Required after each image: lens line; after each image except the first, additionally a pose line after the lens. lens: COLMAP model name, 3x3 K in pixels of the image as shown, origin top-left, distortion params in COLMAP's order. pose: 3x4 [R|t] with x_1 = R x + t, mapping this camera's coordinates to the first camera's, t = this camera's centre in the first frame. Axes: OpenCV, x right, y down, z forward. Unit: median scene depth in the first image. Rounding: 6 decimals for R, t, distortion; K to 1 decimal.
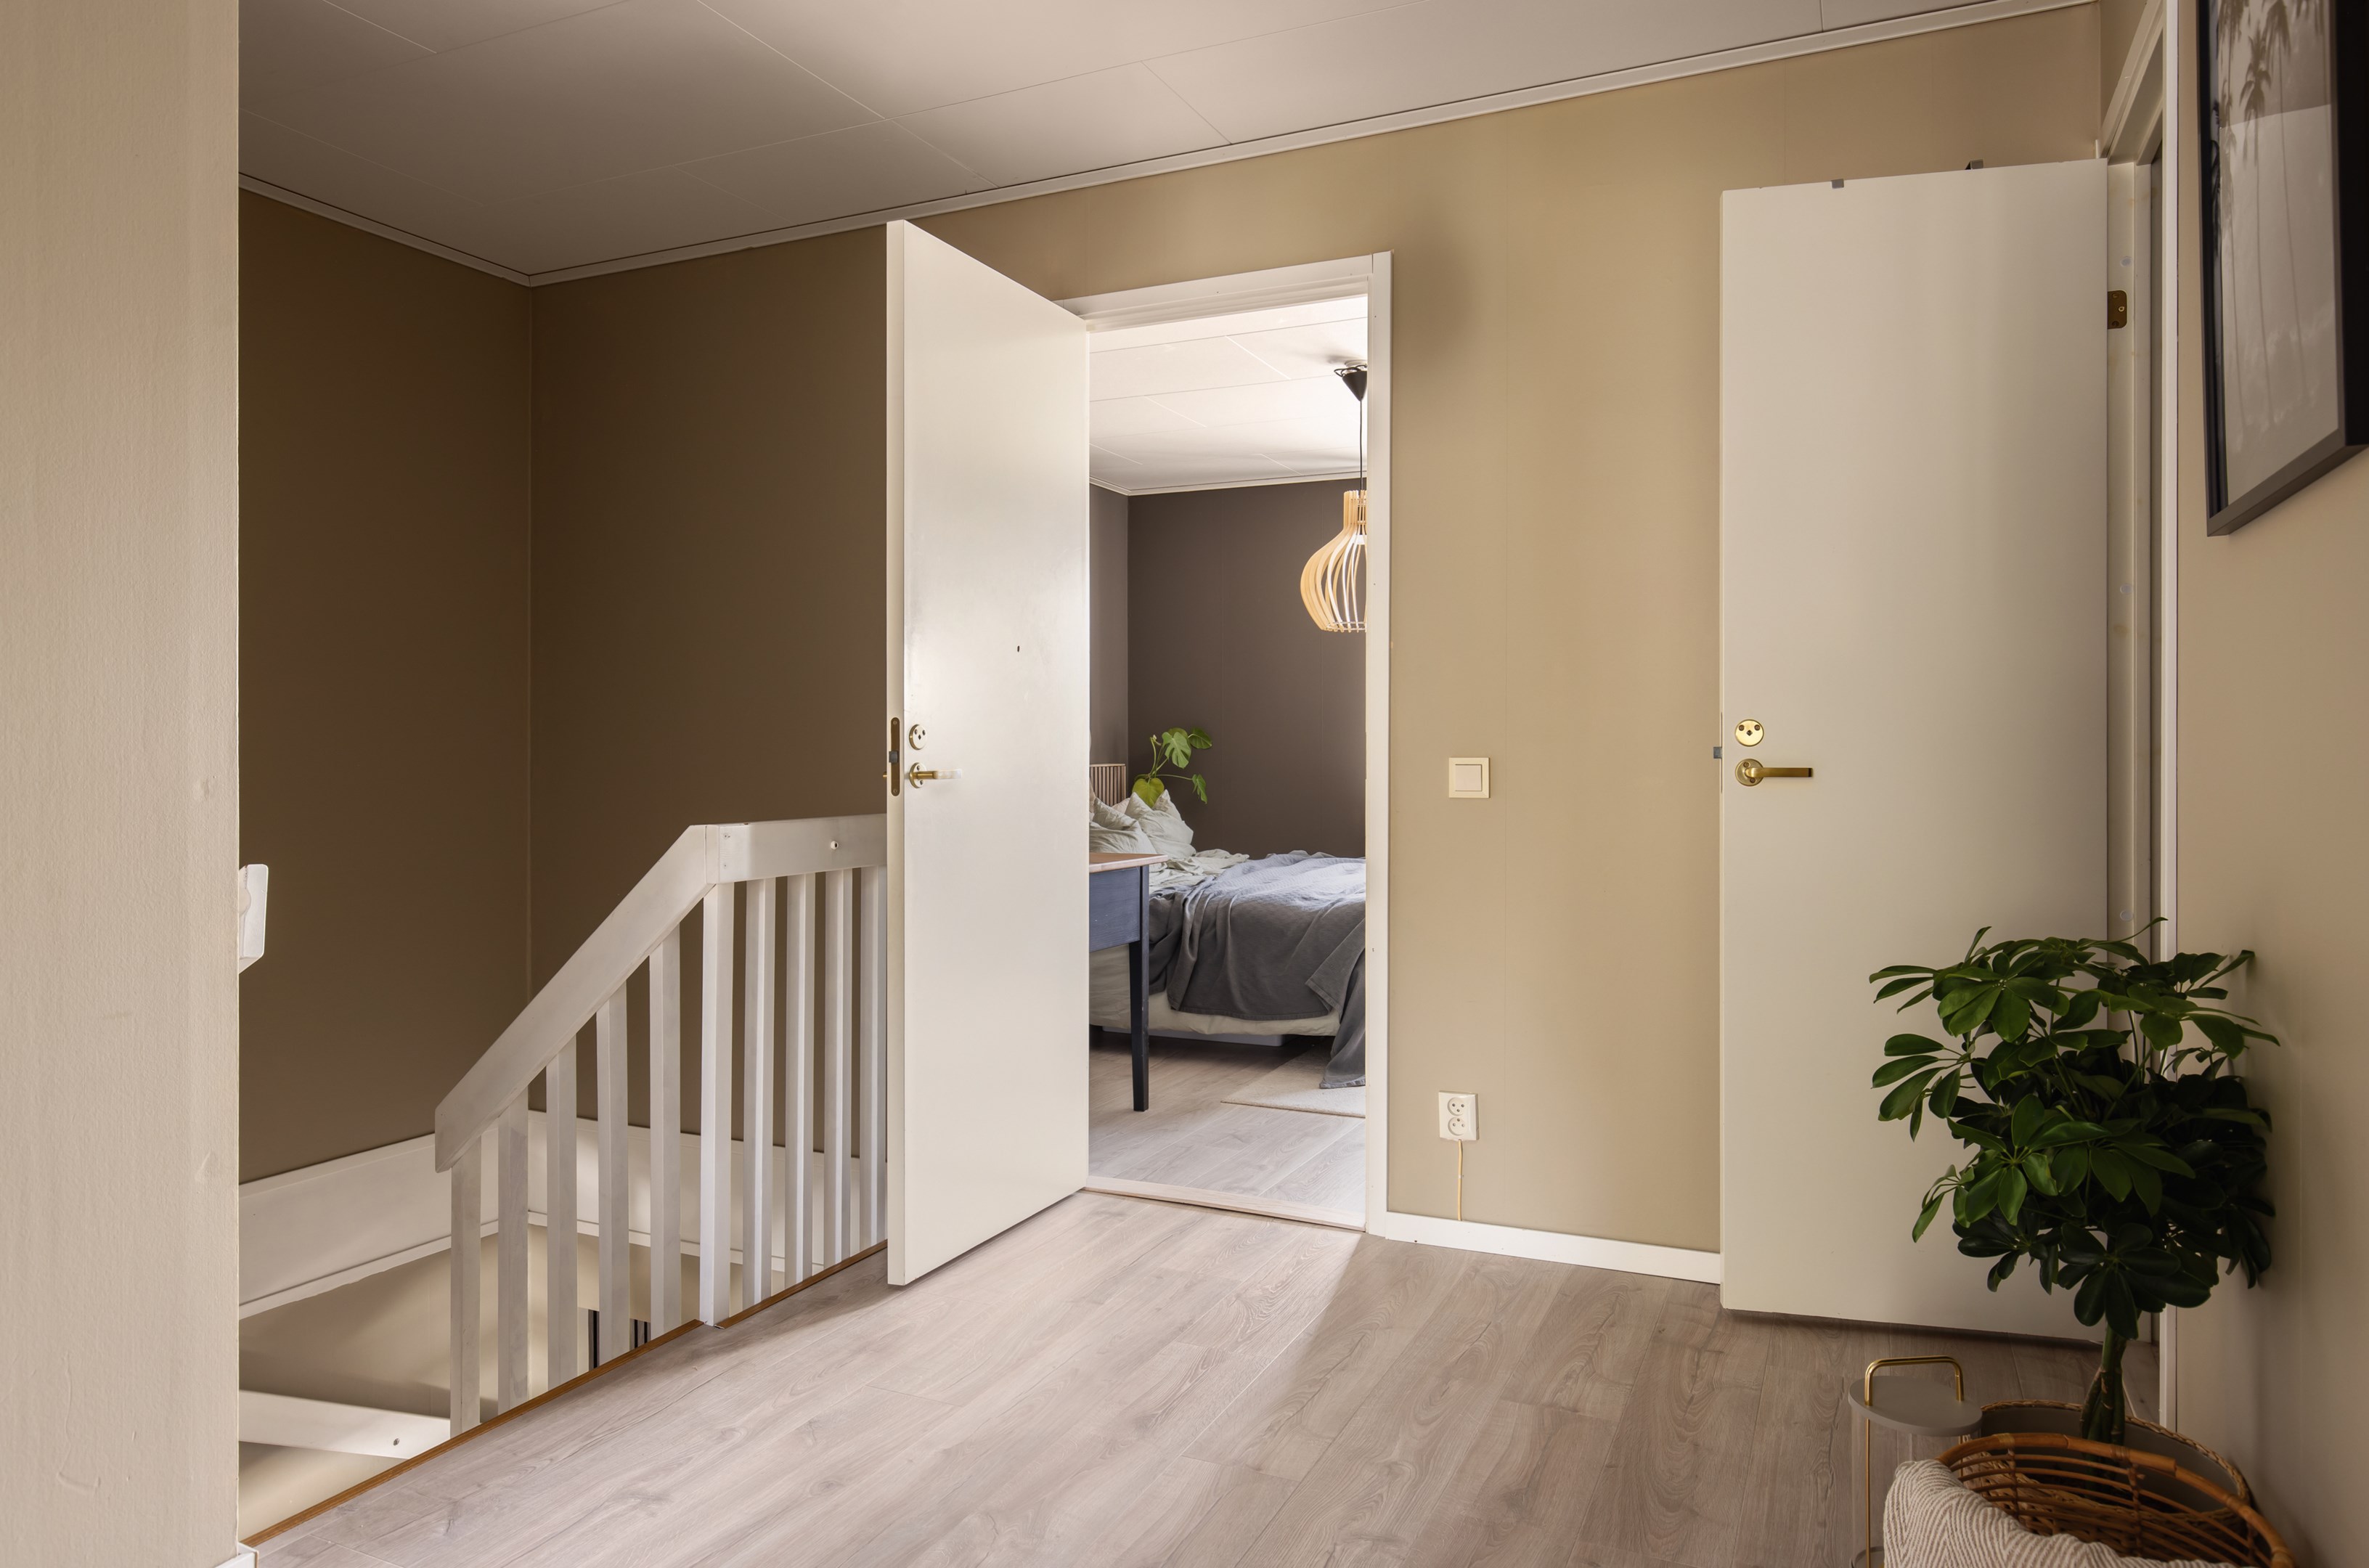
lens RADIAL K [[1475.6, 0, 1179.9], [0, 1475.6, 764.2], [0, 0, 1]] dist [-0.018361, -0.002821]
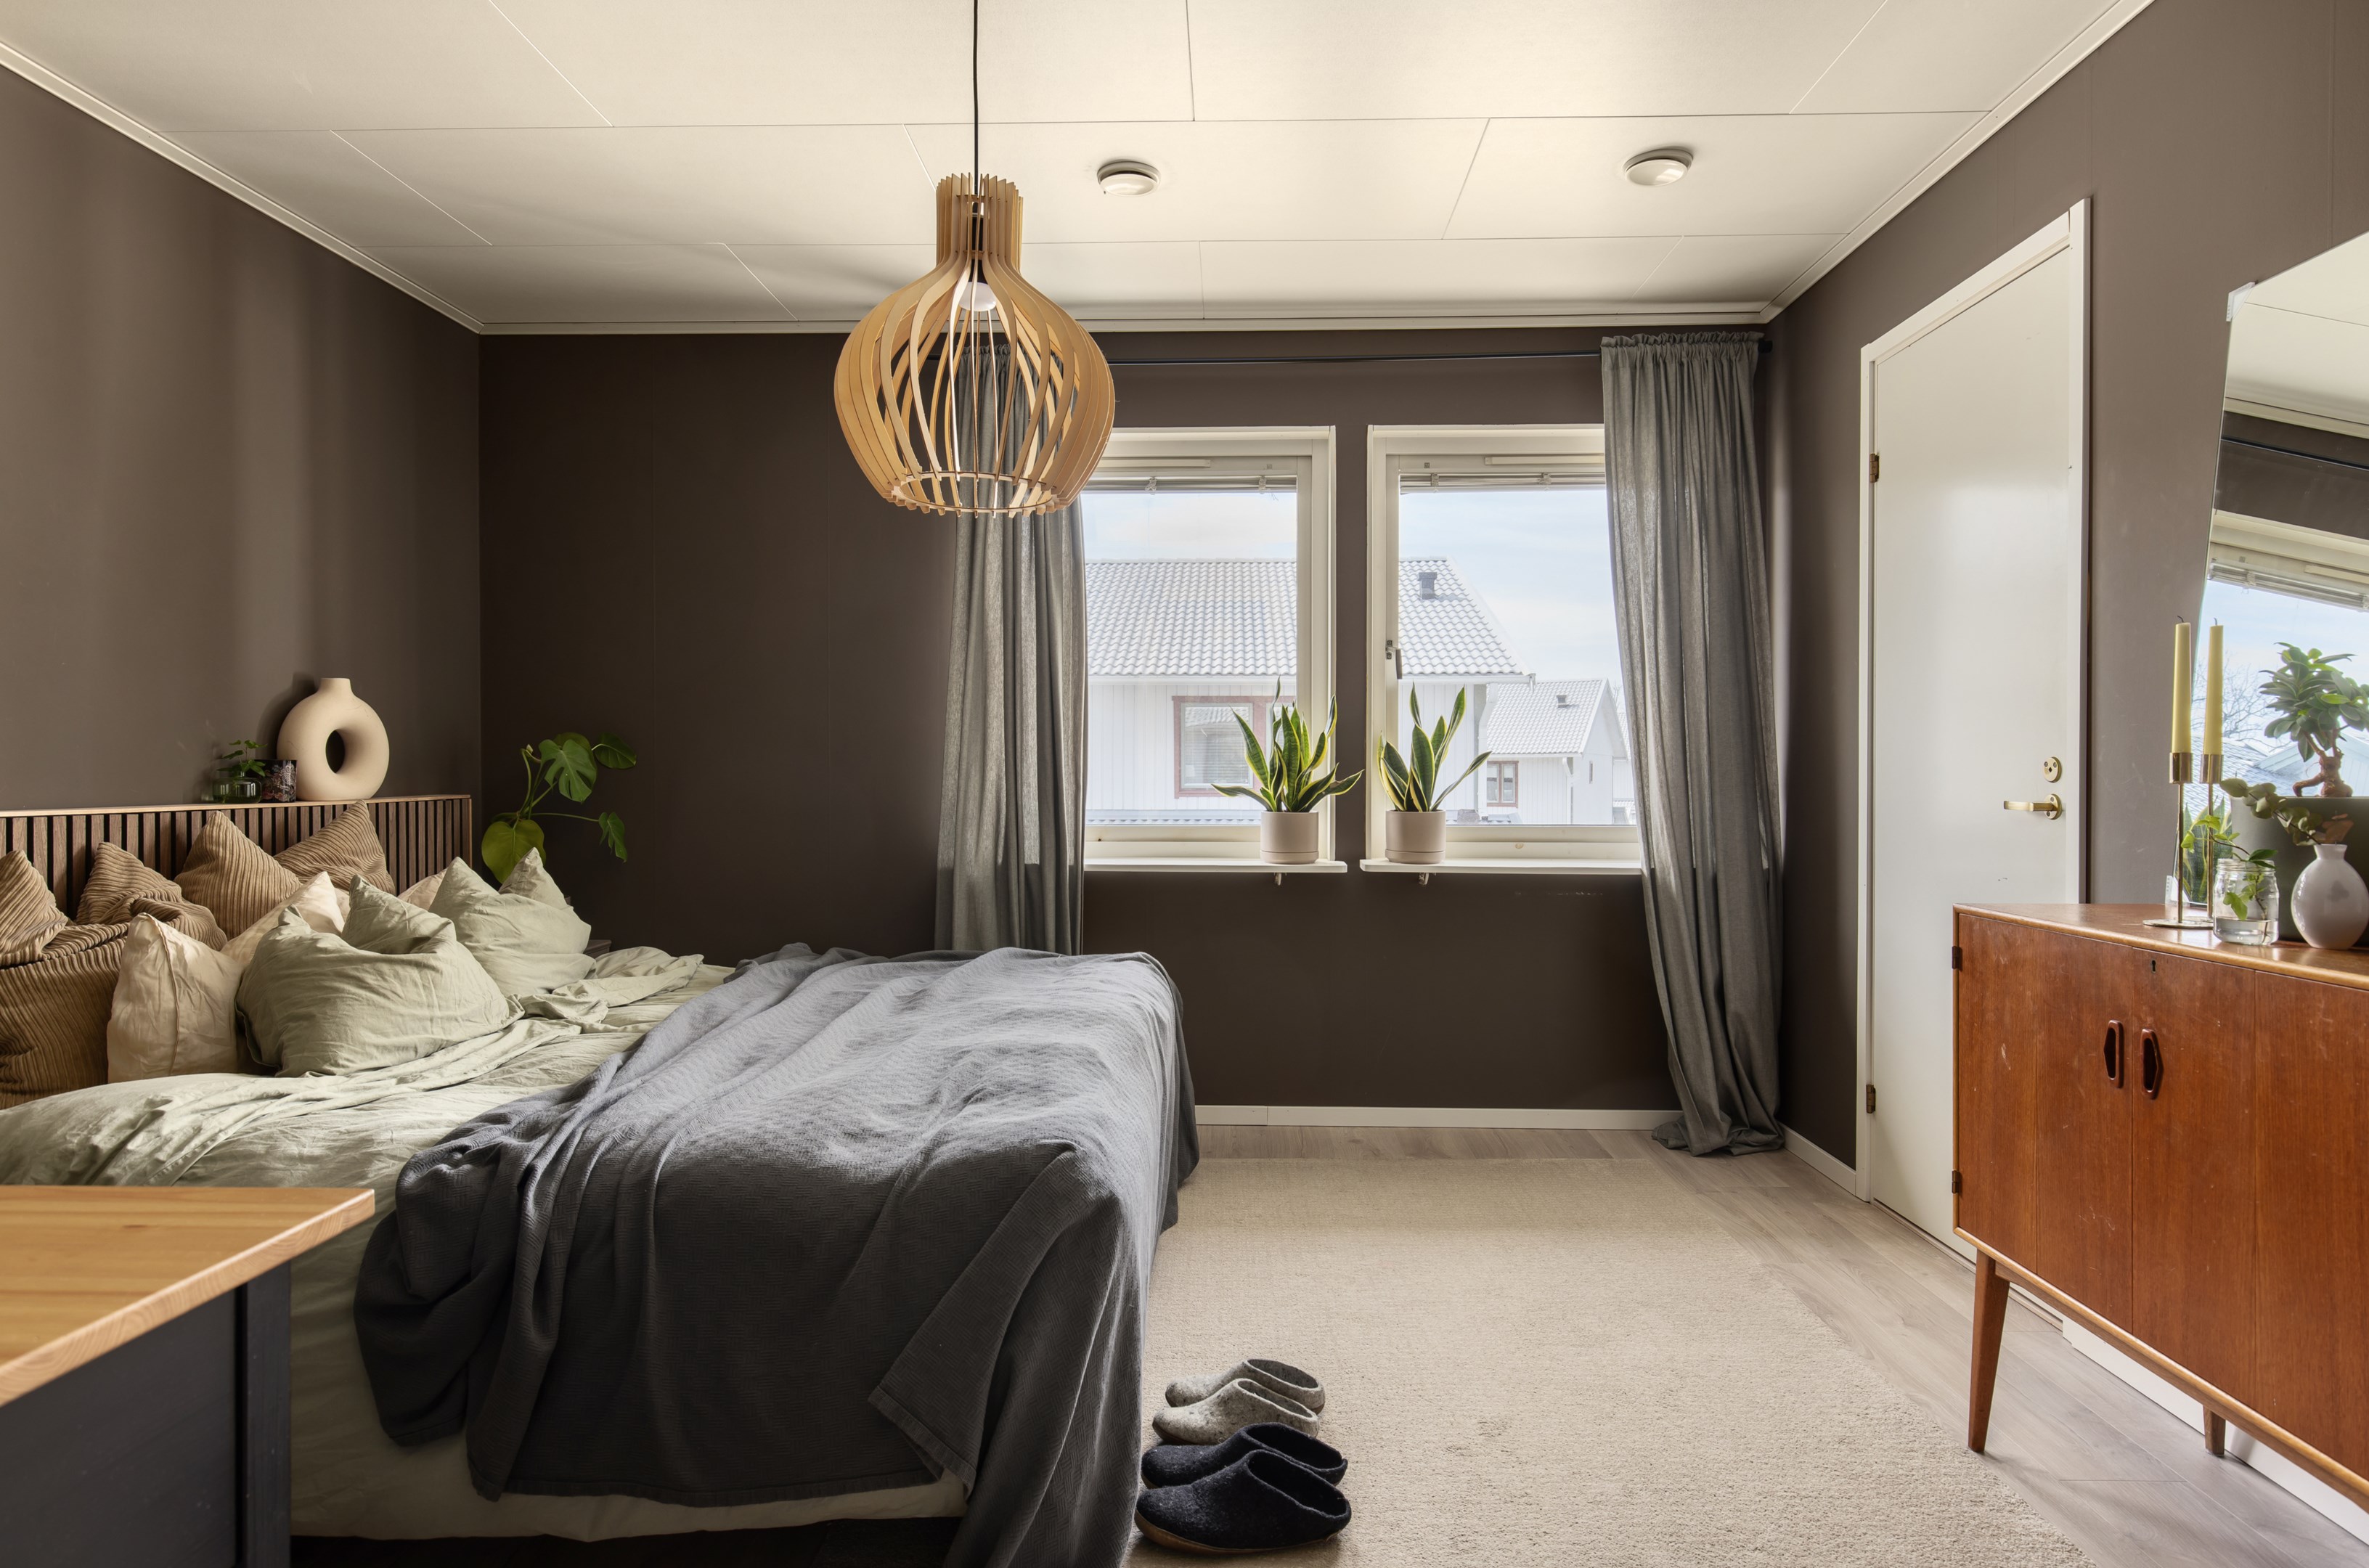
lens RADIAL K [[1357.8, 0, 1191.7], [0, 1357.8, 766.6], [0, 0, 1]] dist [0.005344, 0.003514]
pose [[0.923089, -0.001453, 0.384583, 0.021726], [0.005178, 0.999949, -0.008651, -0.006484], [-0.384551, 0.009977, 0.923050, 0.494436]]
